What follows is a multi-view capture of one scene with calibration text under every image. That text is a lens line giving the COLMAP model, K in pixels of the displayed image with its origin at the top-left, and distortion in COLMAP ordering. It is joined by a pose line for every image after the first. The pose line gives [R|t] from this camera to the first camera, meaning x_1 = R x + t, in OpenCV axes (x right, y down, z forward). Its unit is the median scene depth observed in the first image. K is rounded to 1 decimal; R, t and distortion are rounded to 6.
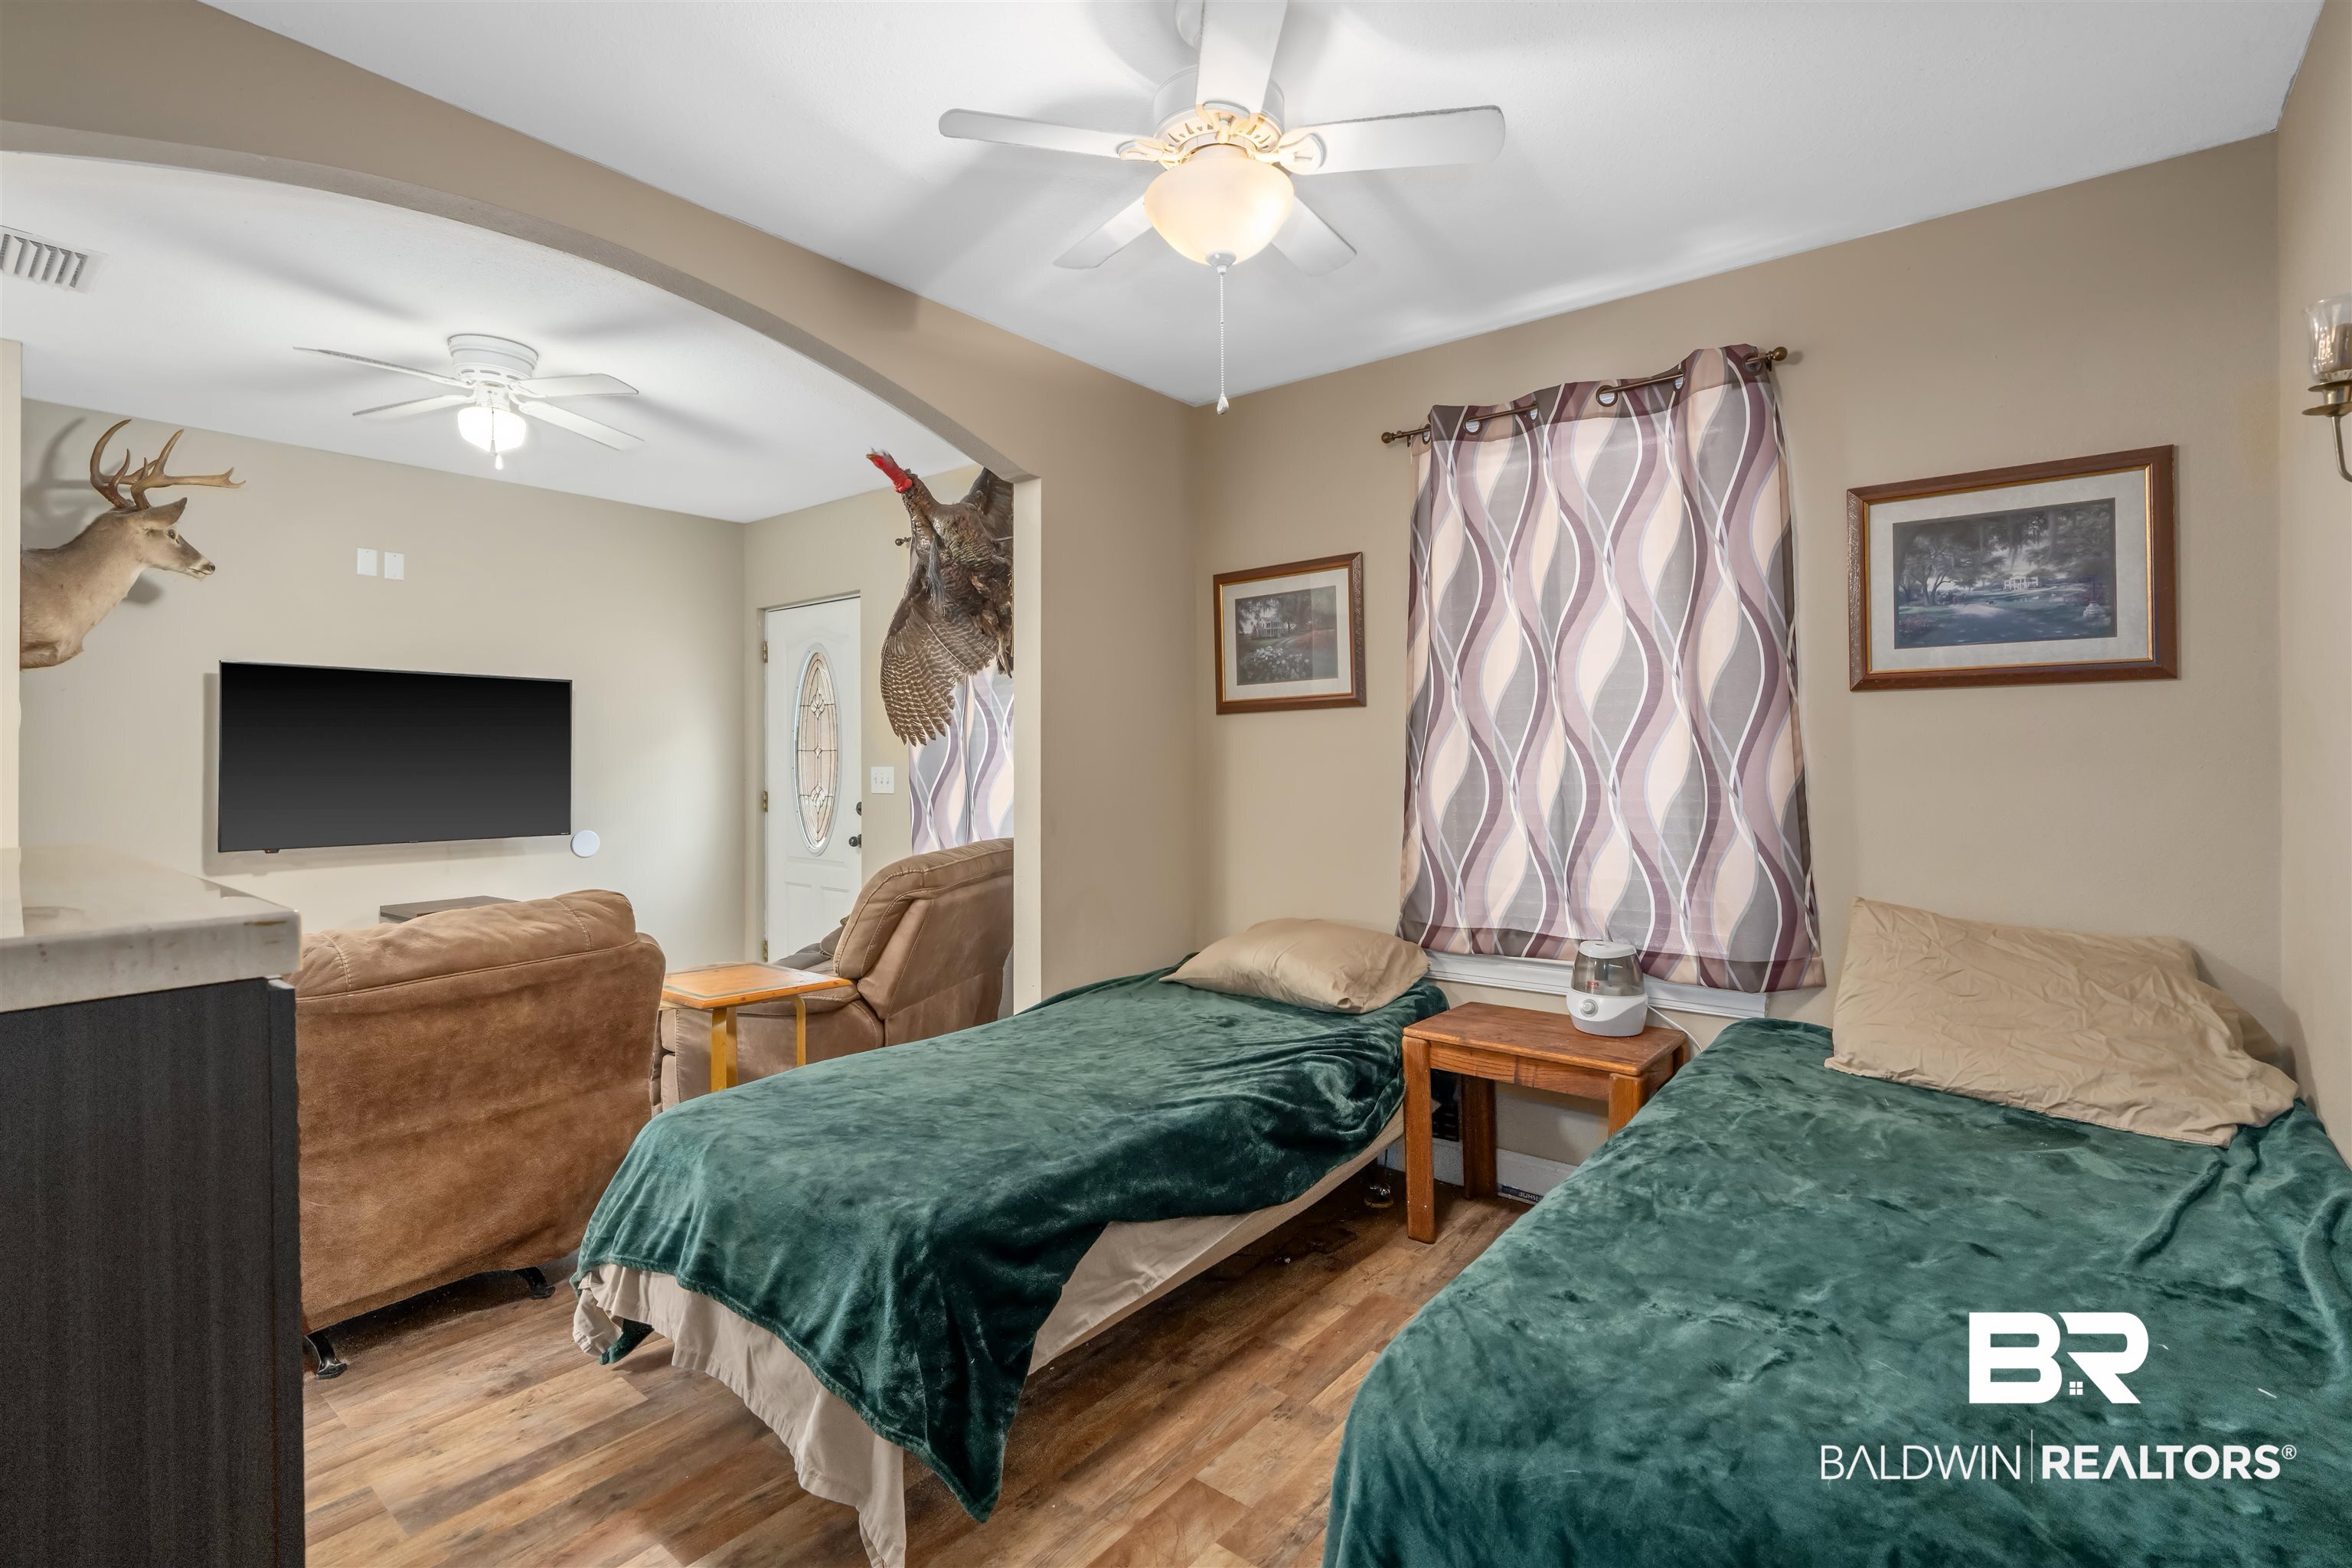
lens RADIAL K [[1069.7, 0, 1203.3], [0, 1069.7, 749.7], [0, 0, 1]] dist [-0.006345, 0.001378]
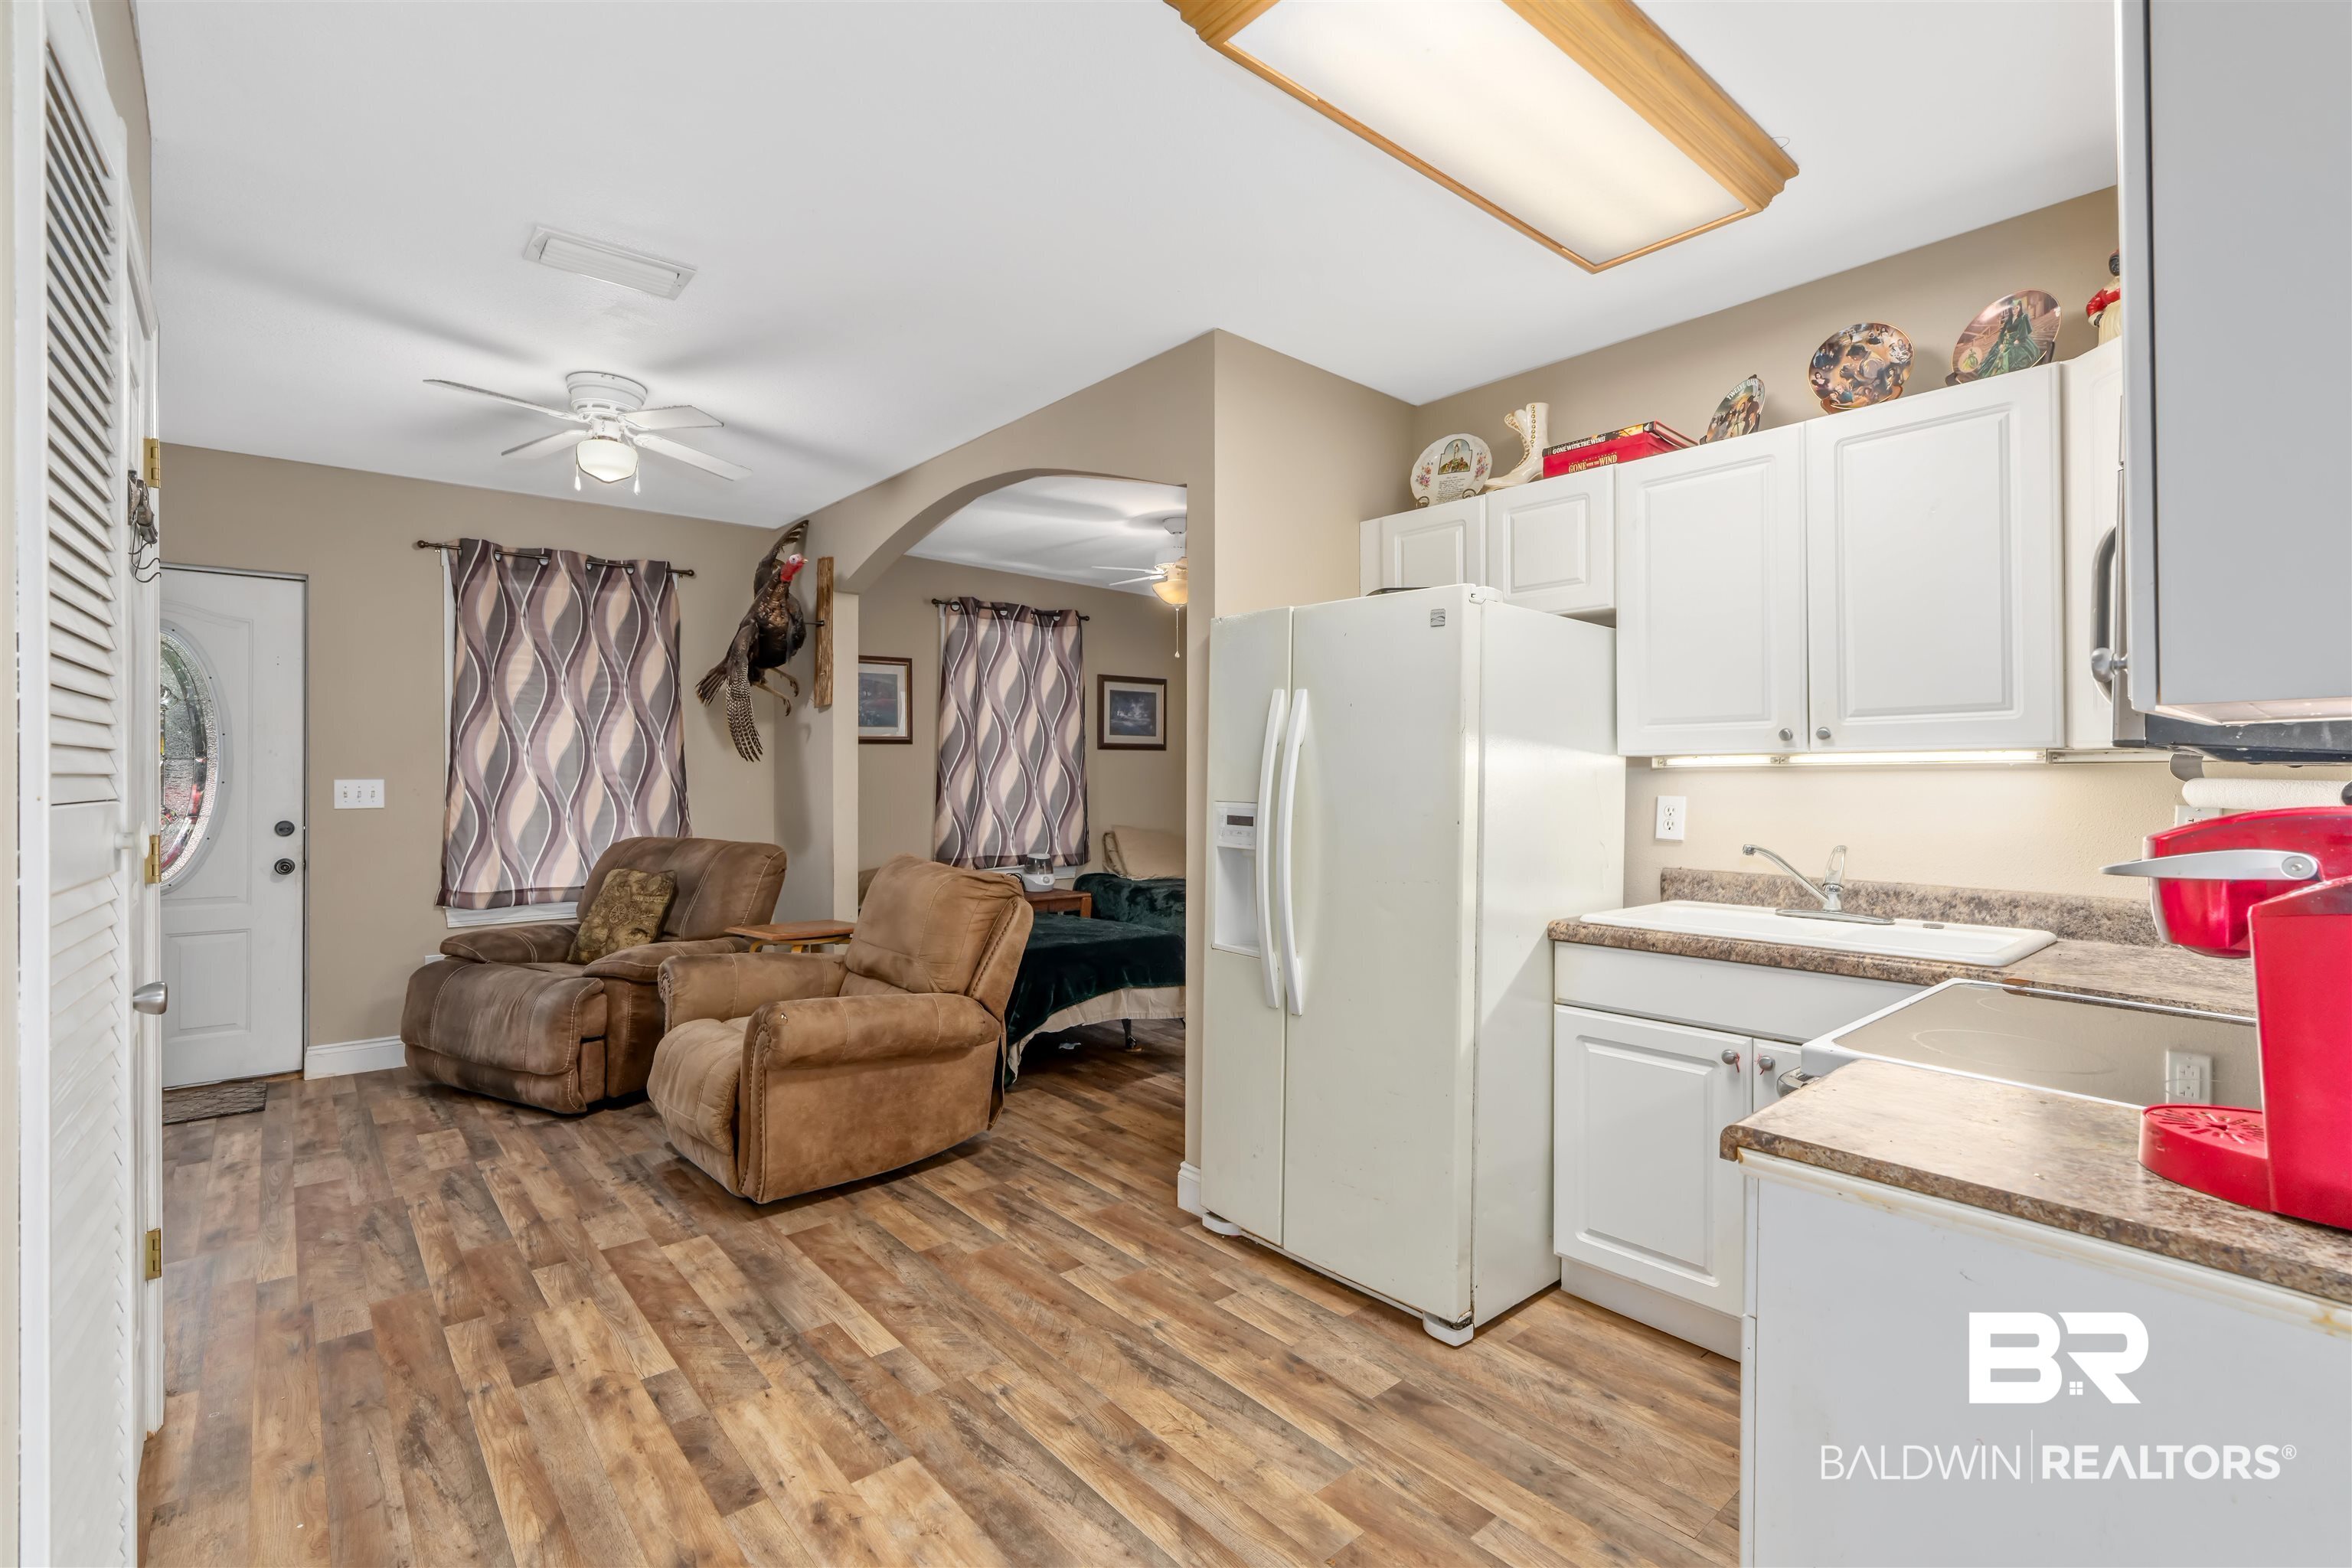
lens RADIAL K [[1069.7, 0, 1184.5], [0, 1069.7, 770.9], [0, 0, 1]] dist [-0.006345, 0.001378]
pose [[0.185262, 0.003892, 0.982682, -1.441163], [-0.014282, 0.999897, -0.001267, 0.000072], [-0.982585, -0.013800, 0.185298, 0.203281]]
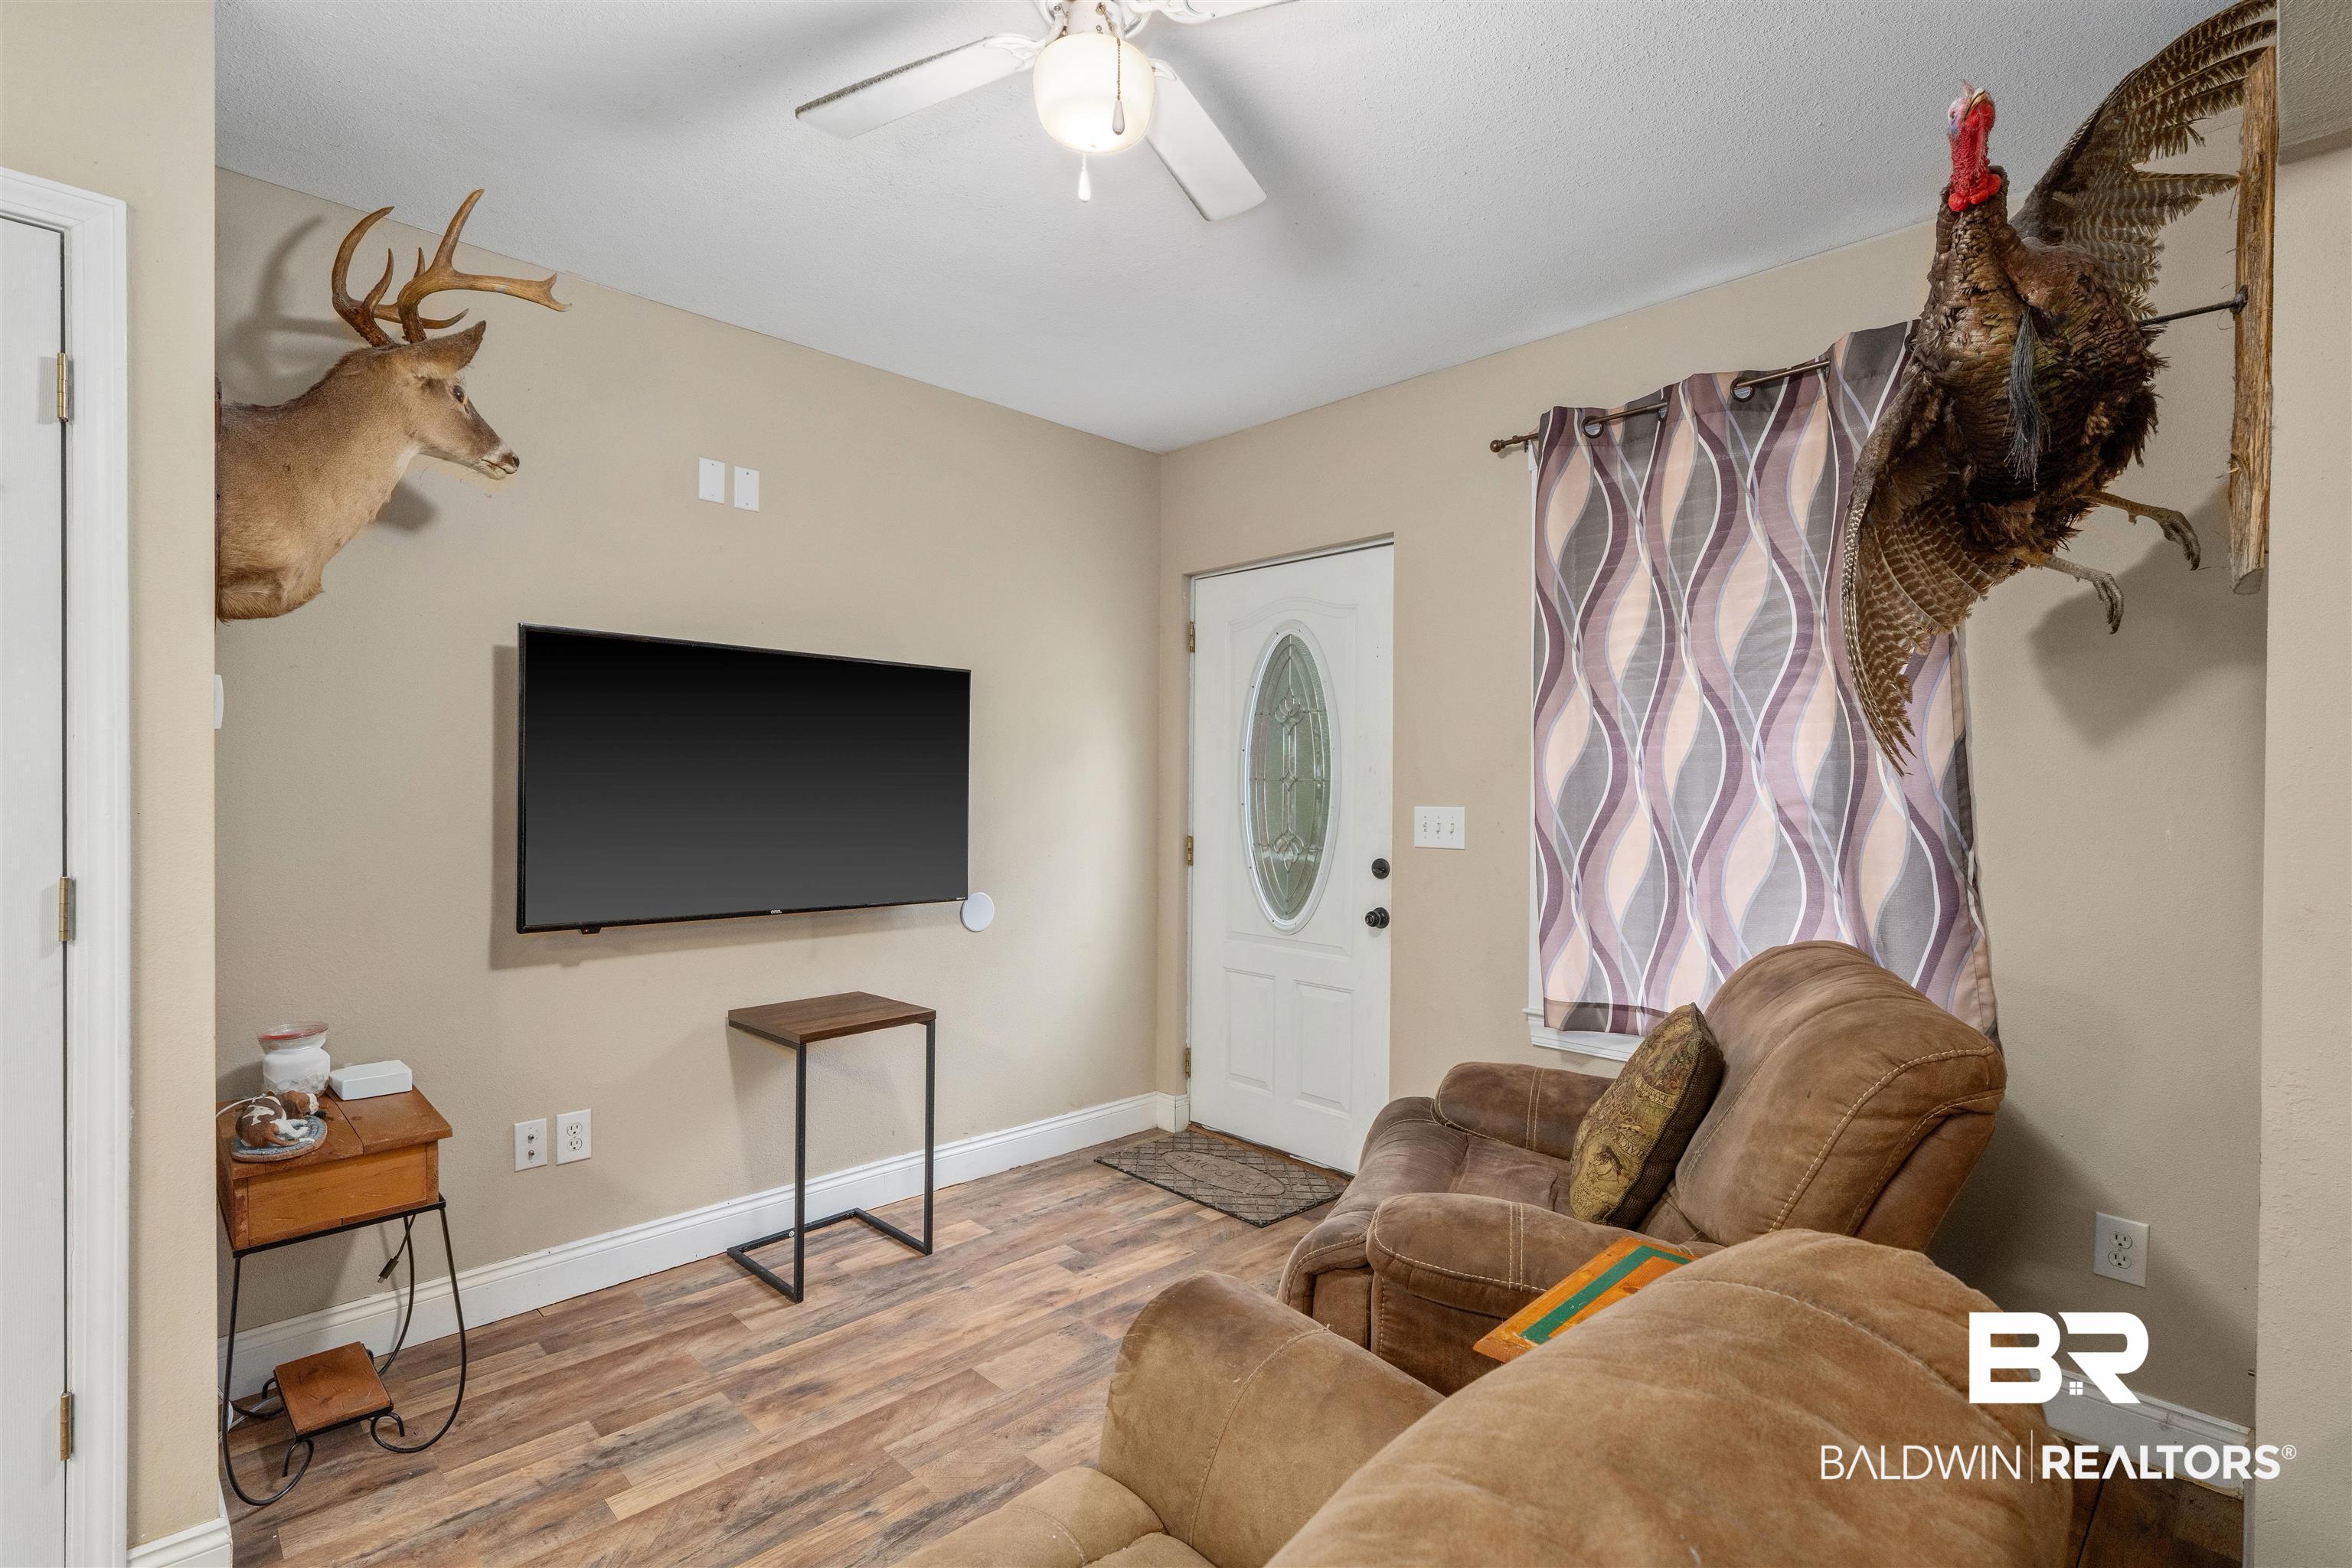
lens RADIAL K [[1069.7, 0, 1190.0], [0, 1069.7, 799.7], [0, 0, 1]] dist [-0.006345, 0.001378]
pose [[0.992631, 0.014545, -0.120303, -0.508684], [-0.012145, 0.999713, 0.020658, 0.000661], [0.120569, -0.019045, 0.992522, 0.475643]]
